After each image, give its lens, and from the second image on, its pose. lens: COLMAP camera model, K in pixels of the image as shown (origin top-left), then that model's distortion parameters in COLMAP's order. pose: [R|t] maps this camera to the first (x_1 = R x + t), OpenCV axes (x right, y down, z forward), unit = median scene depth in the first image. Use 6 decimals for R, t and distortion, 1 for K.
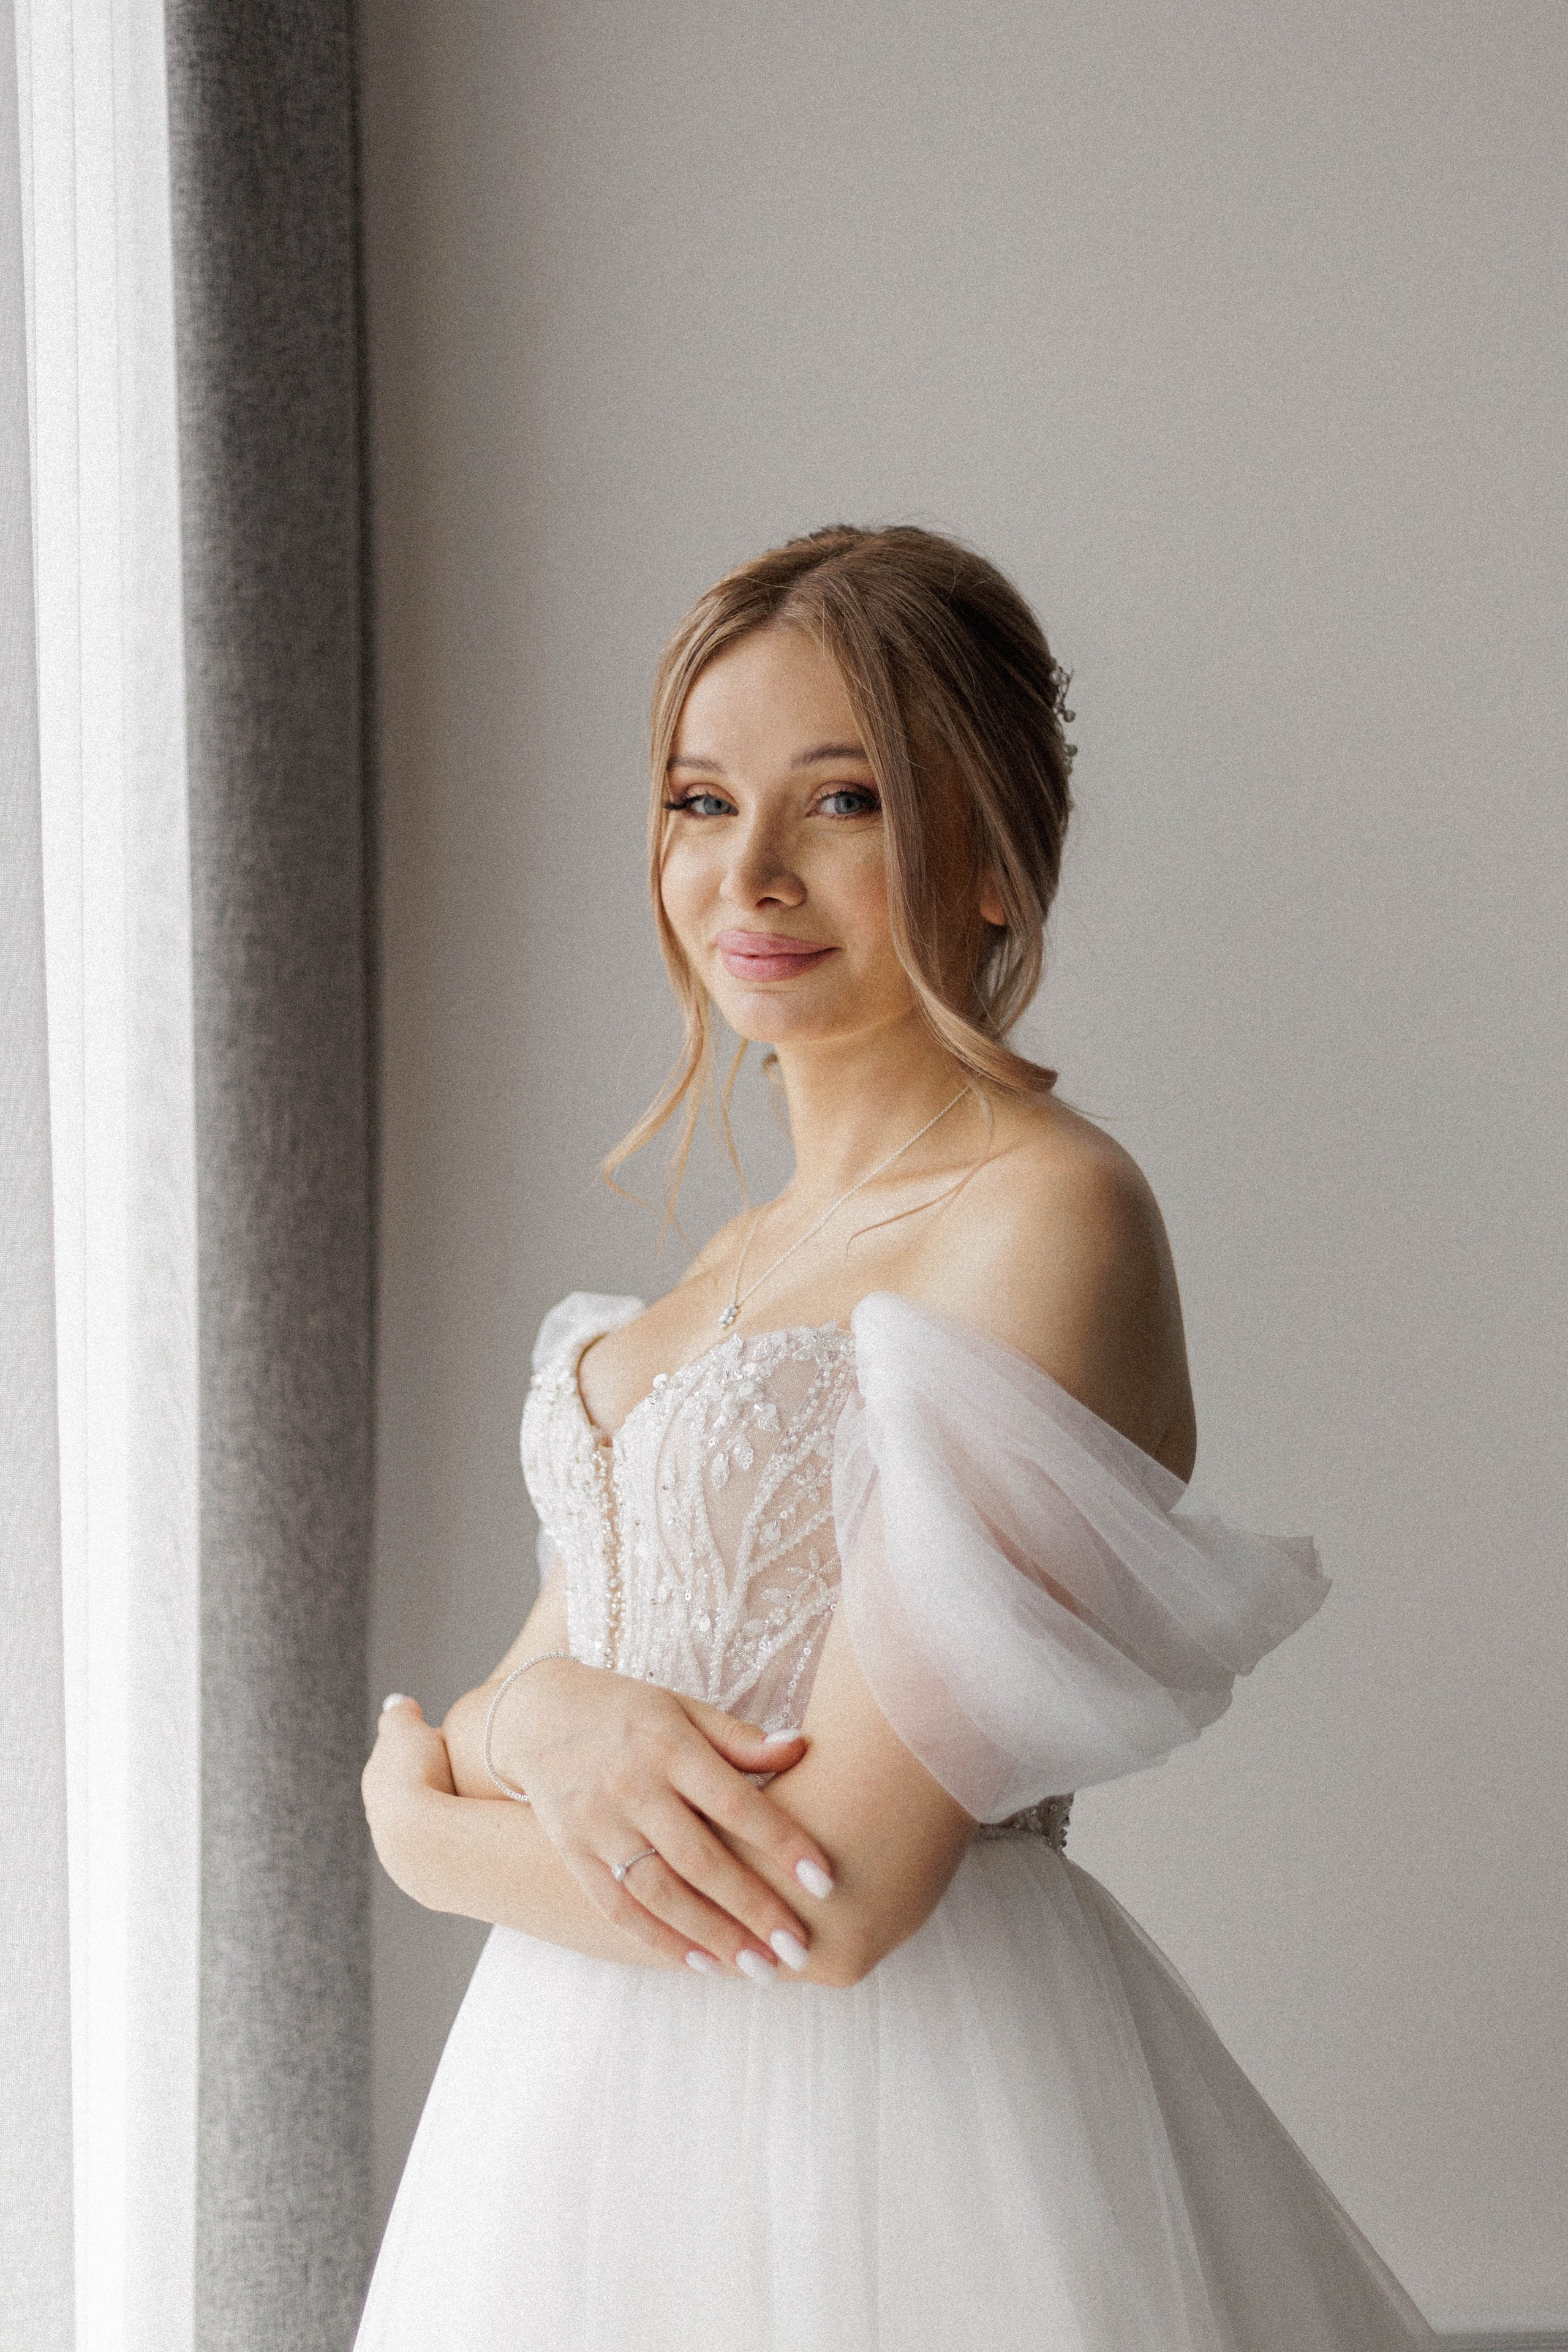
lens RADIAL K [[3667.5, 0, 783.6], [0, 3667.5, 1171.7], [0, 0, 1]] dist [-0.031393, 0.000000]
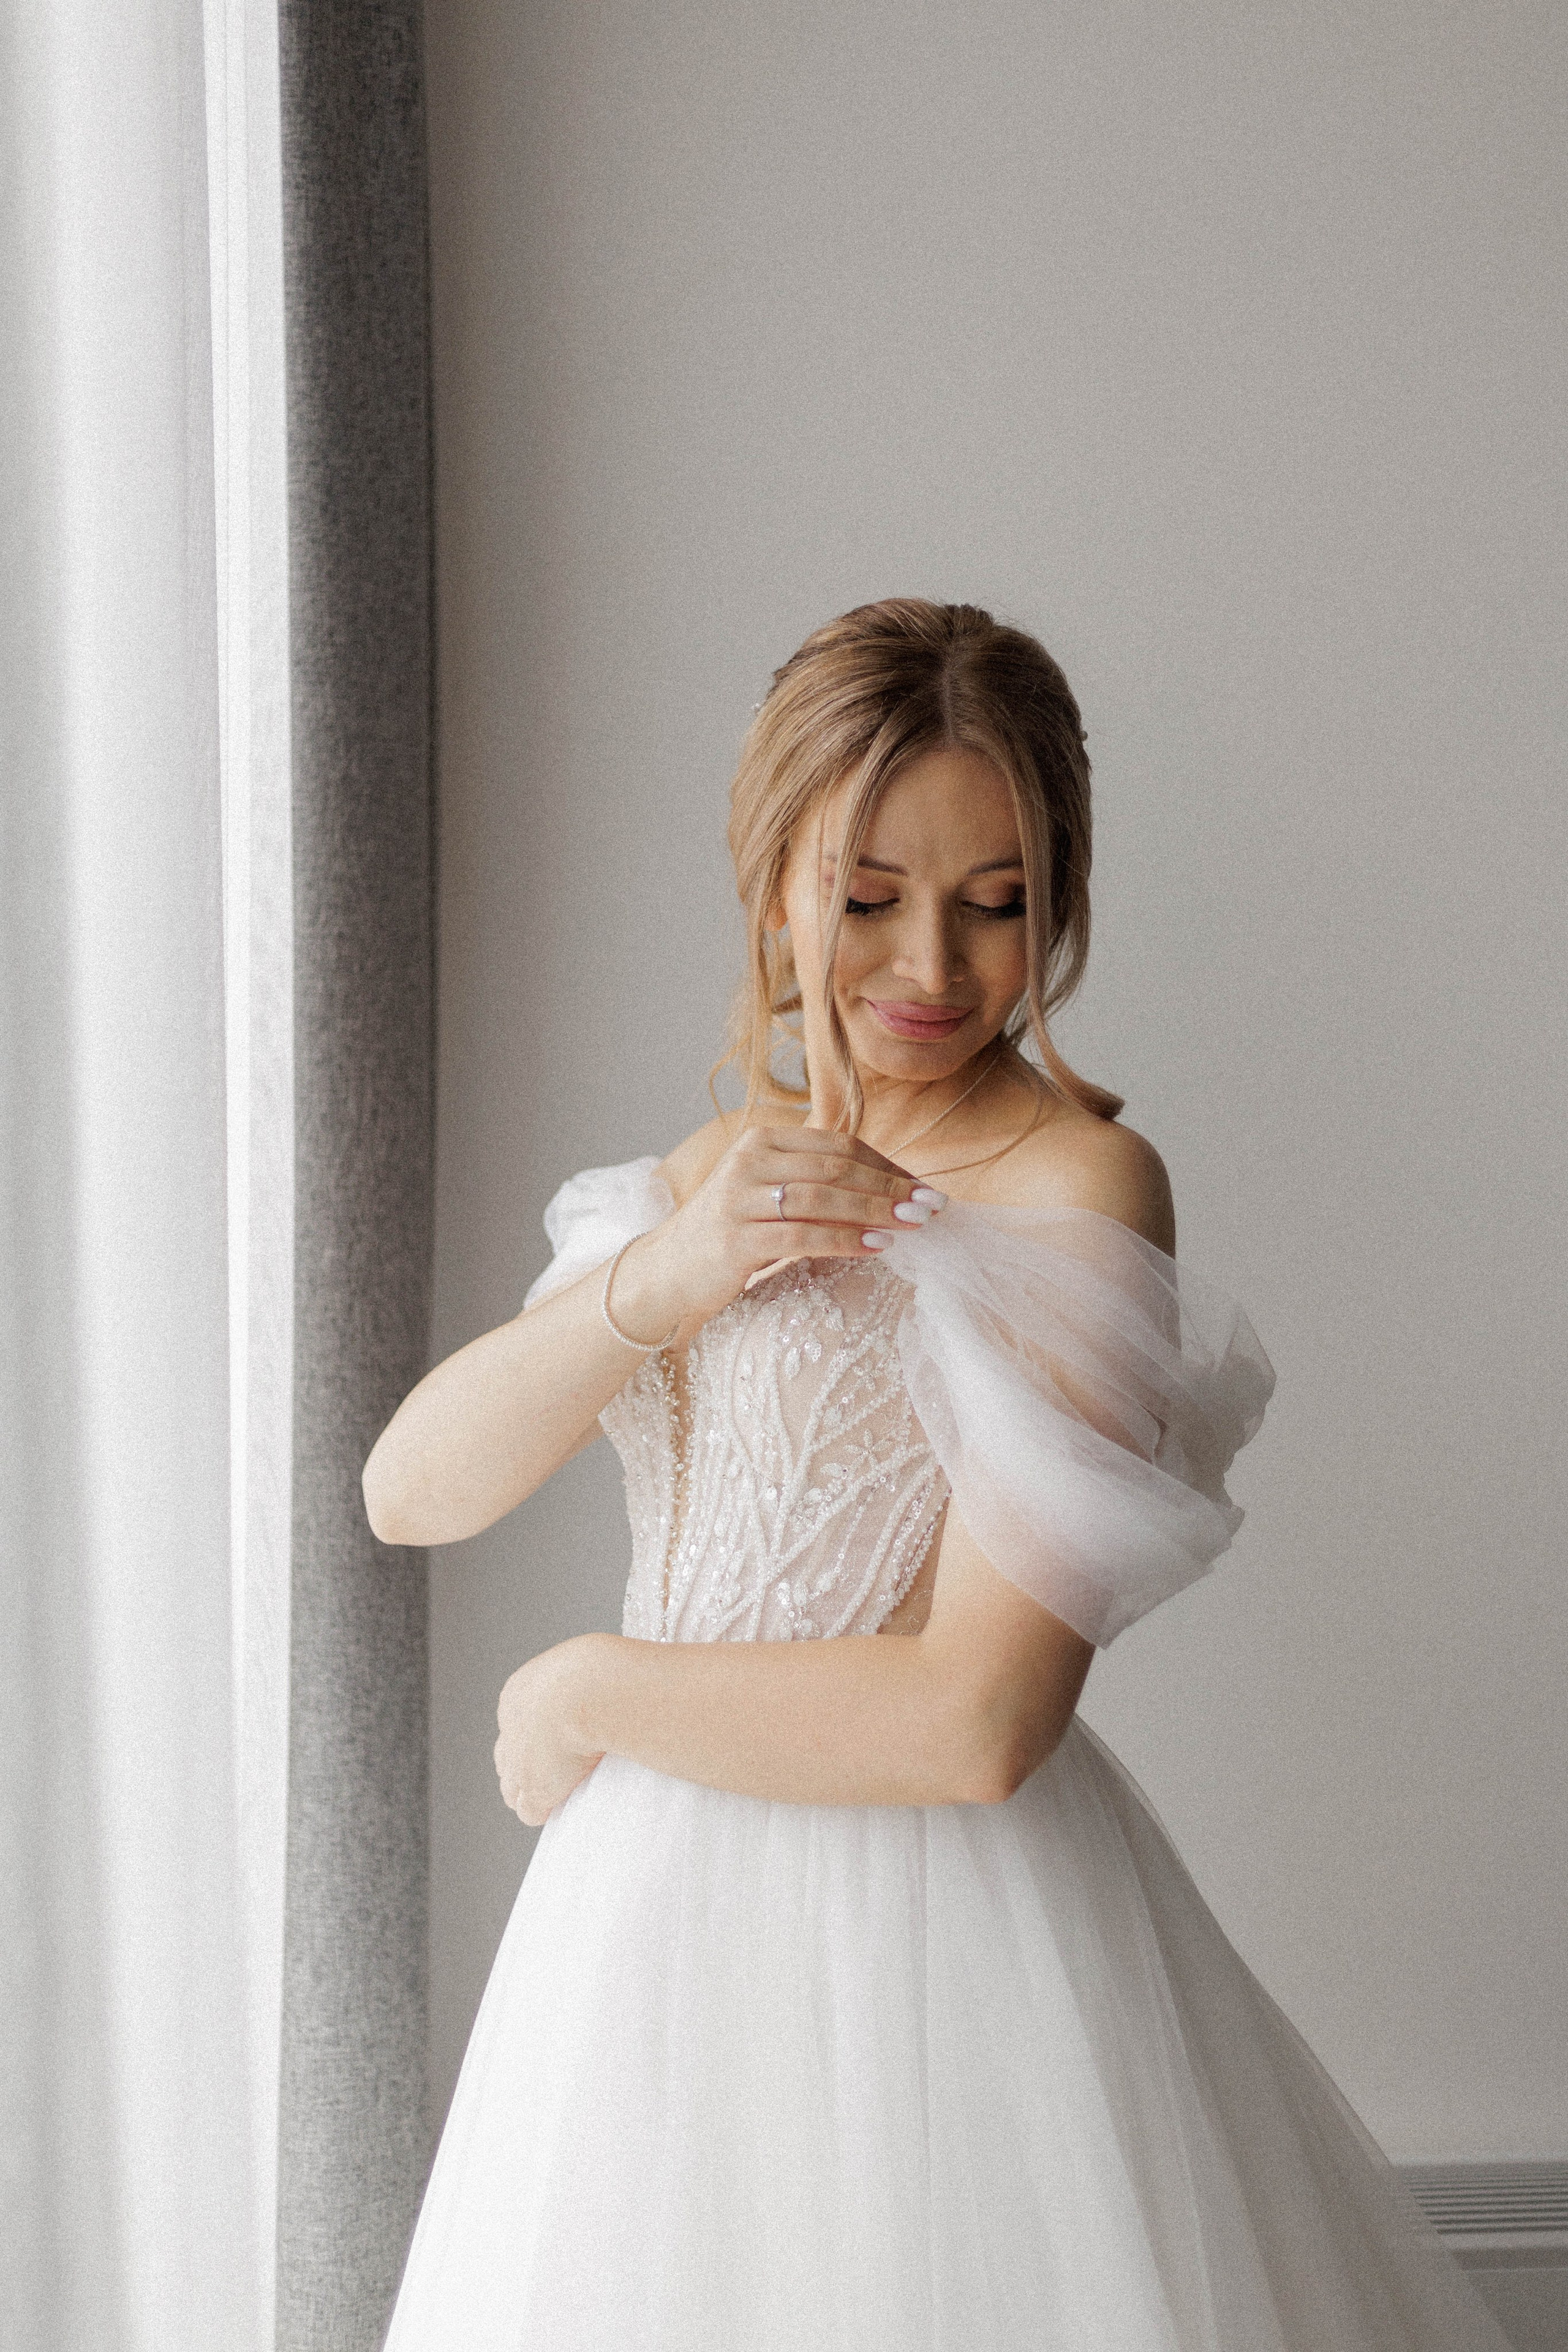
lens RADIAL K [[3667.5, 0, 788.5], [0, 3667.5, 1182.1], [0, 0, 1]] dist [-0.031393, 0.000000]
pose [[0.999020, 0.006958, 0.043719, -0.053676], [-0.006519, 0.999927, -0.010178, 0.024843], [-0.043786, 0.009883, 0.998992, -0.164775]]
